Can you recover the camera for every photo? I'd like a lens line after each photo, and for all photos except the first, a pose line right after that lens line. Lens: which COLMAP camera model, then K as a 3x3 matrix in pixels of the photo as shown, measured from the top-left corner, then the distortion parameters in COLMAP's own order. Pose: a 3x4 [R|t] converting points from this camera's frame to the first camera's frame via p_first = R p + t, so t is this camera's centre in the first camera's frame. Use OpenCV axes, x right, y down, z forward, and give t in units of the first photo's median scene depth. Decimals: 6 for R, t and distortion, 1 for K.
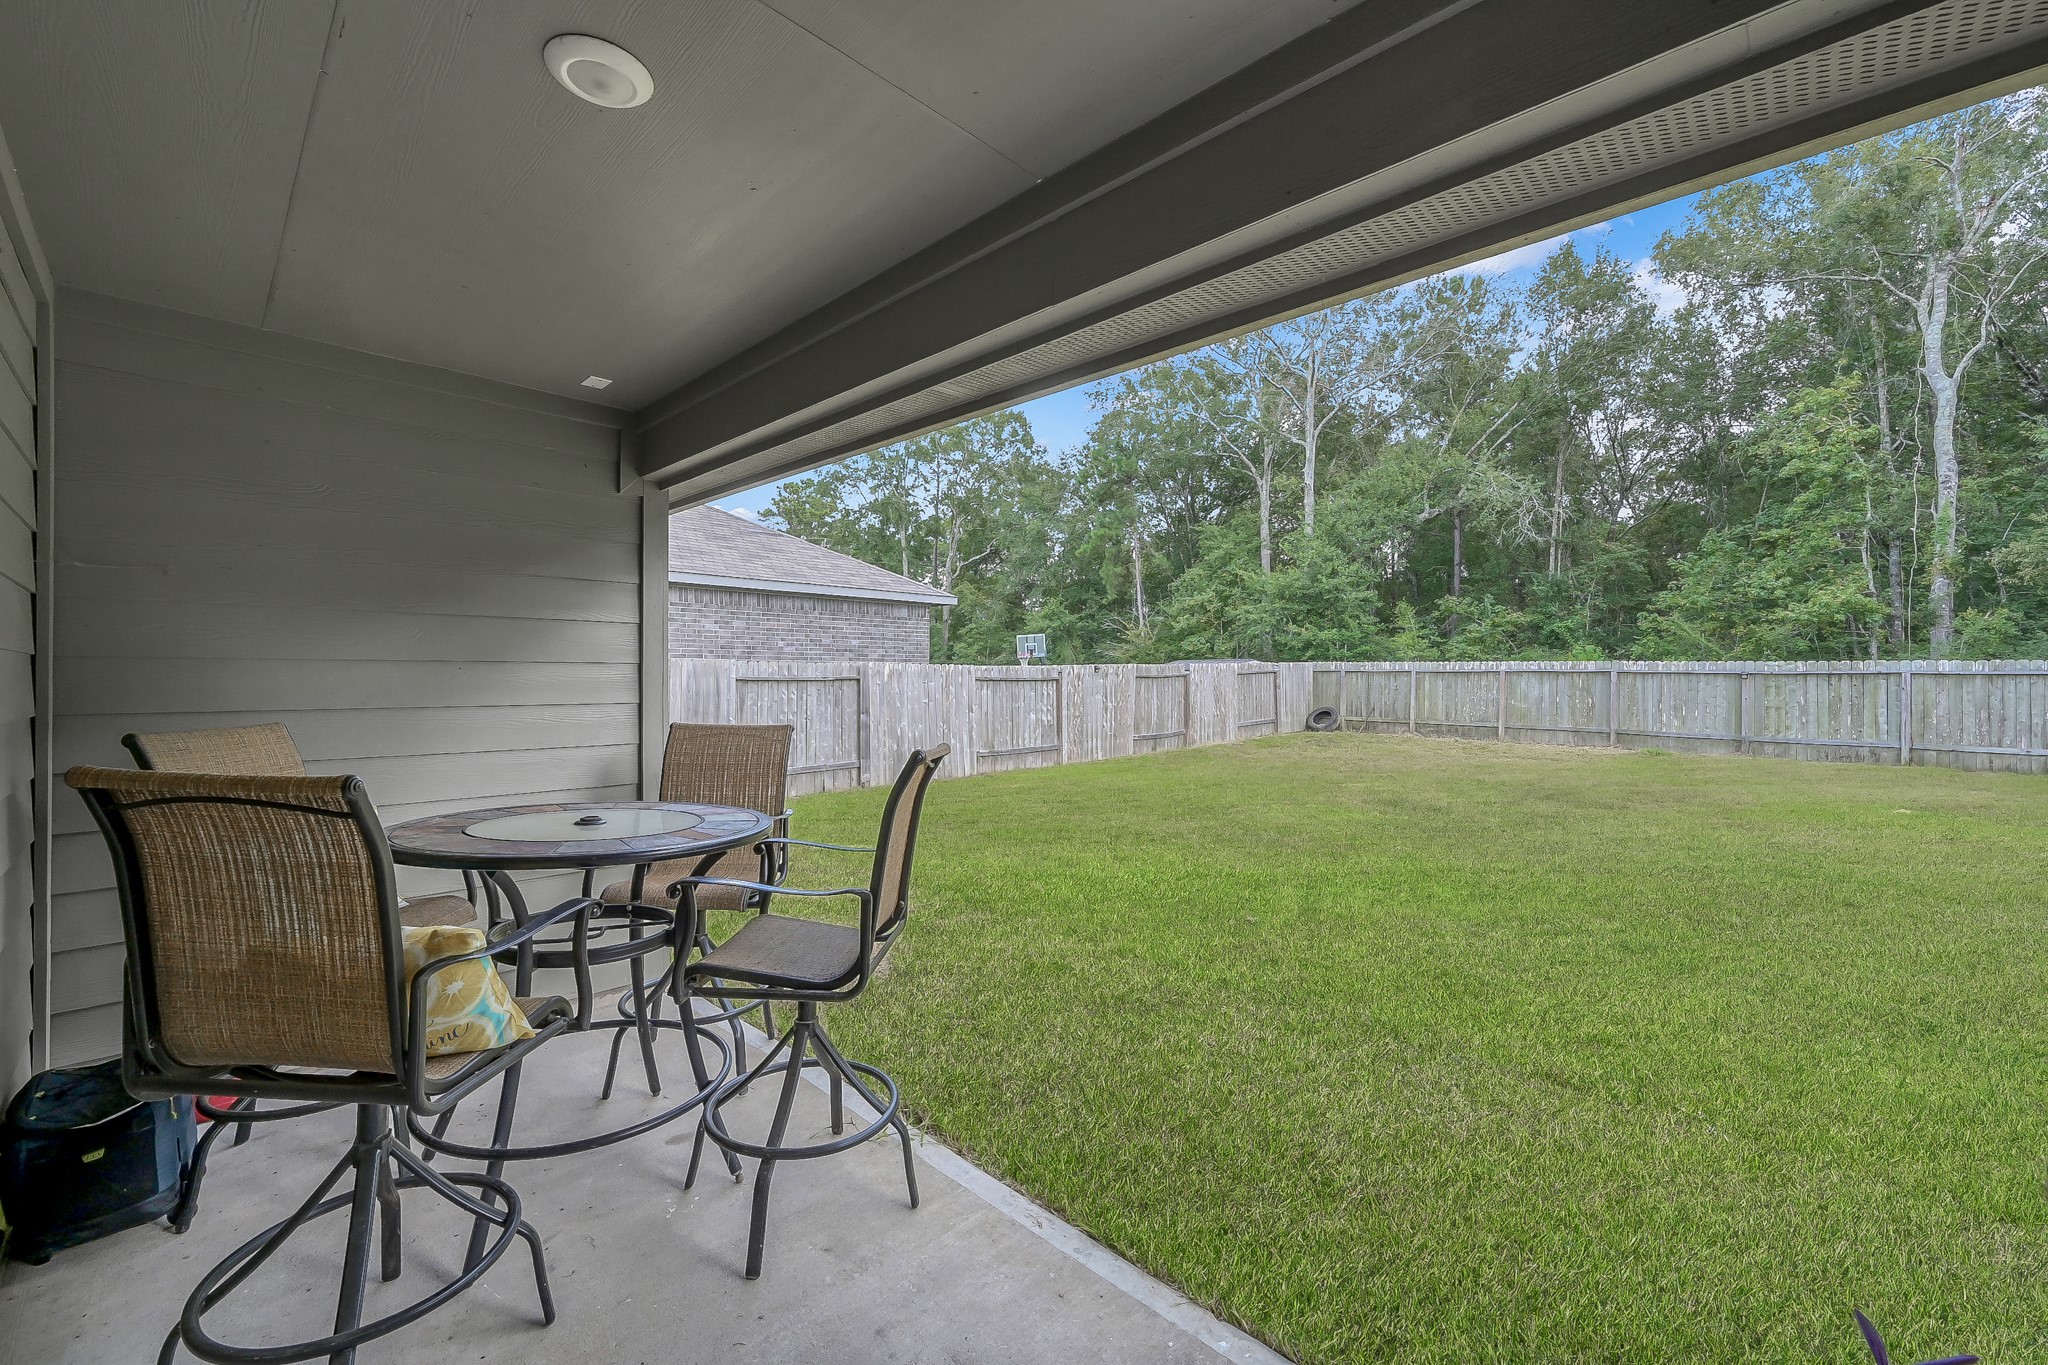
lens RADIAL K [[803.6, 0, 1022.7], [0, 803.6, 709.0], [0, 0, 1]] dist [-0.007943, 0.000957]
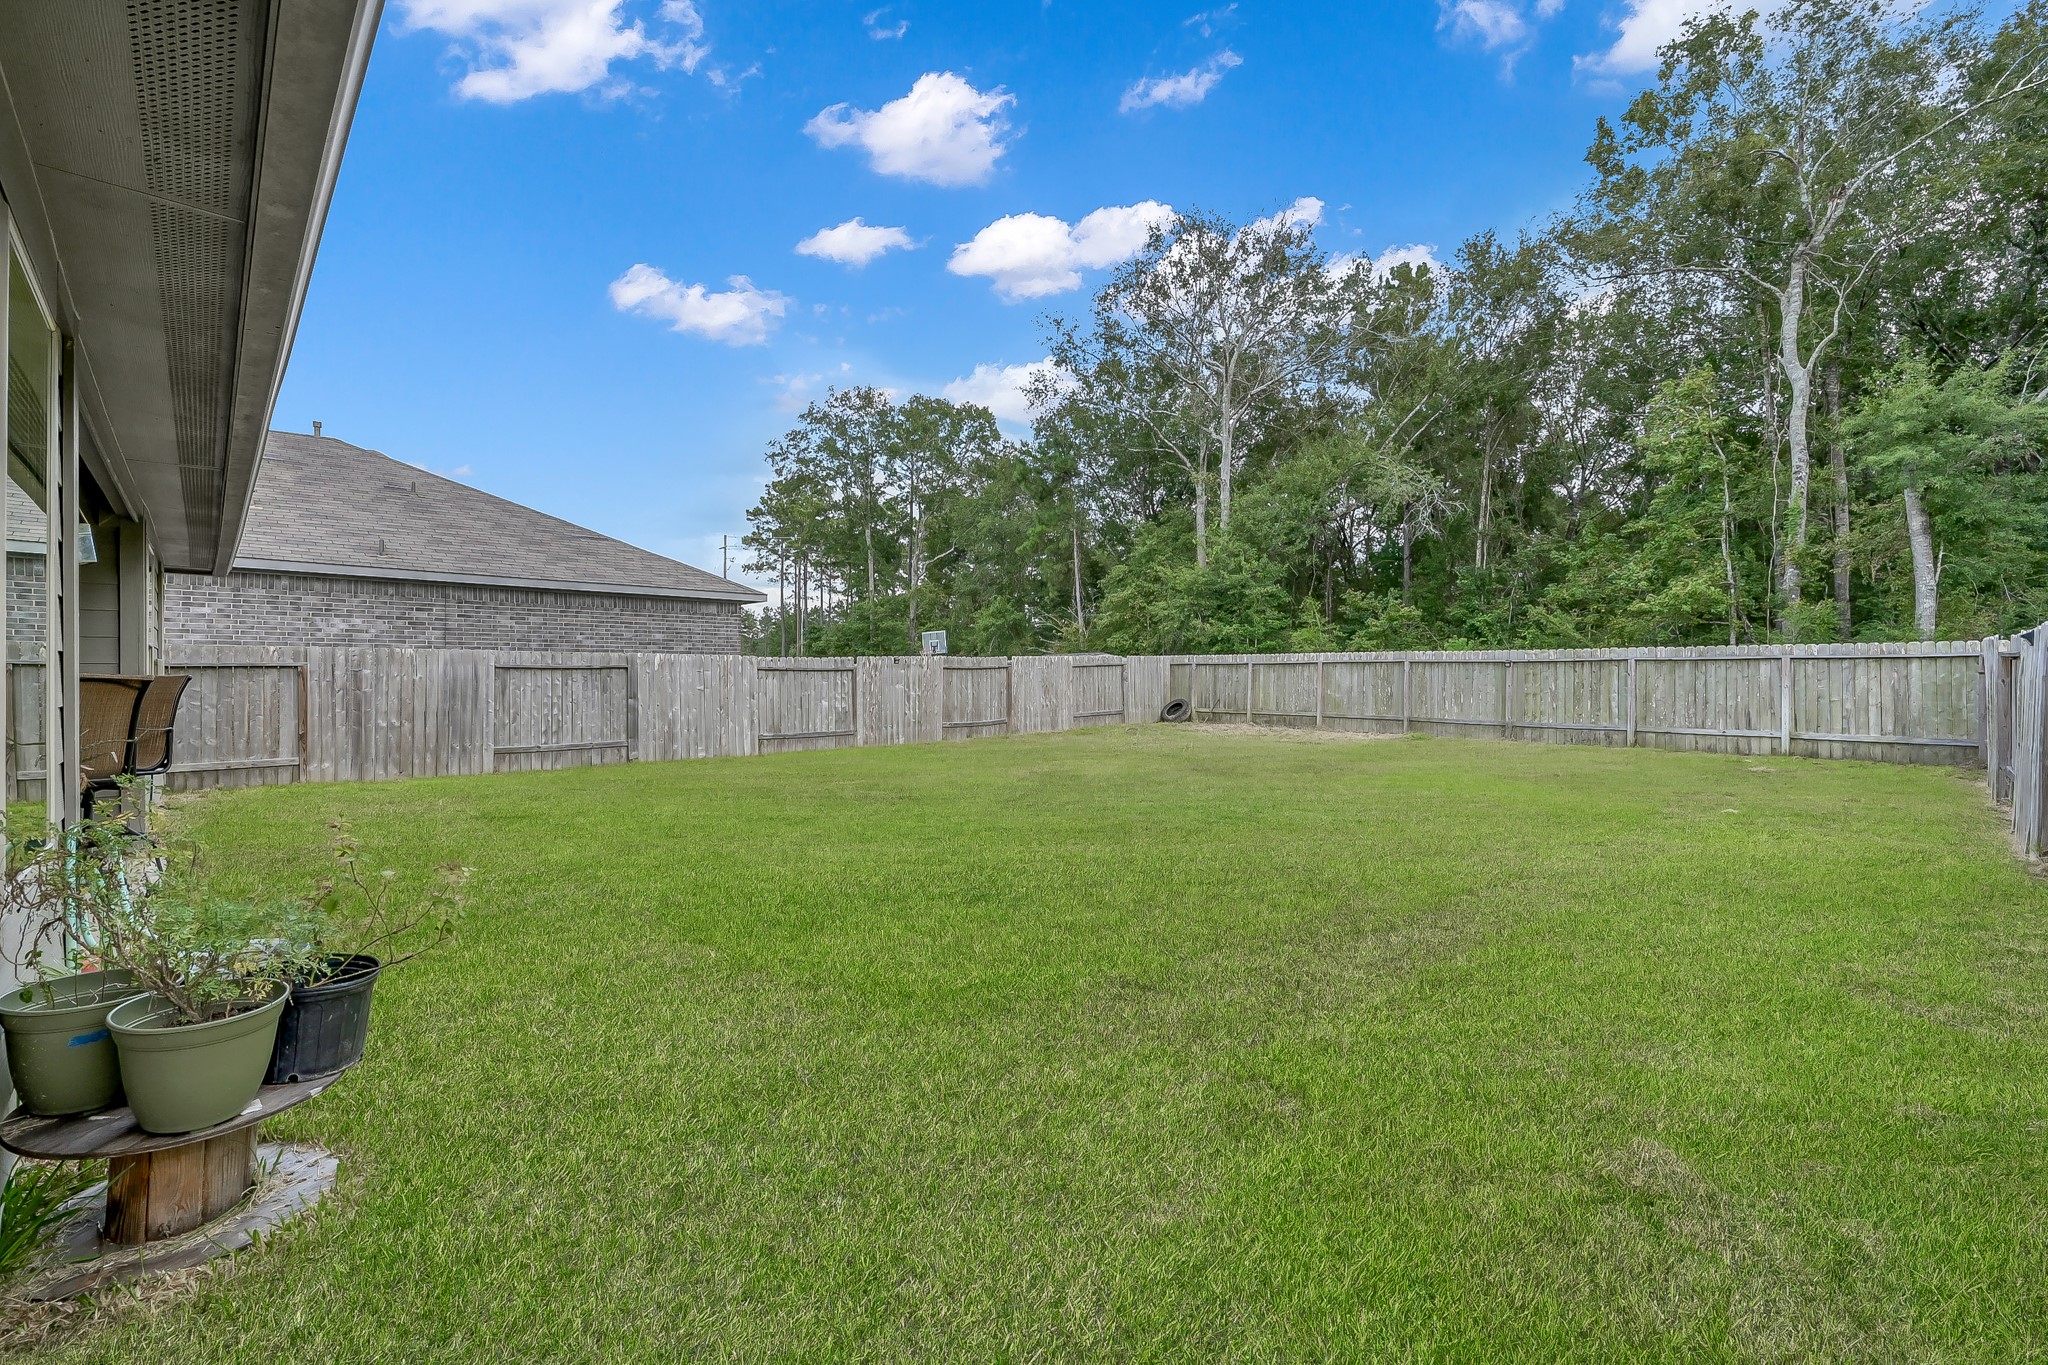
lens RADIAL K [[852.9, 0, 1016.0], [0, 852.9, 672.7], [0, 0, 1]] dist [0.001582, -0.001040]
pose [[0.999115, -0.003790, -0.041890, 0.277491], [0.001778, 0.998848, -0.047949, 0.020109], [0.042023, 0.047832, 0.997971, -0.122510]]
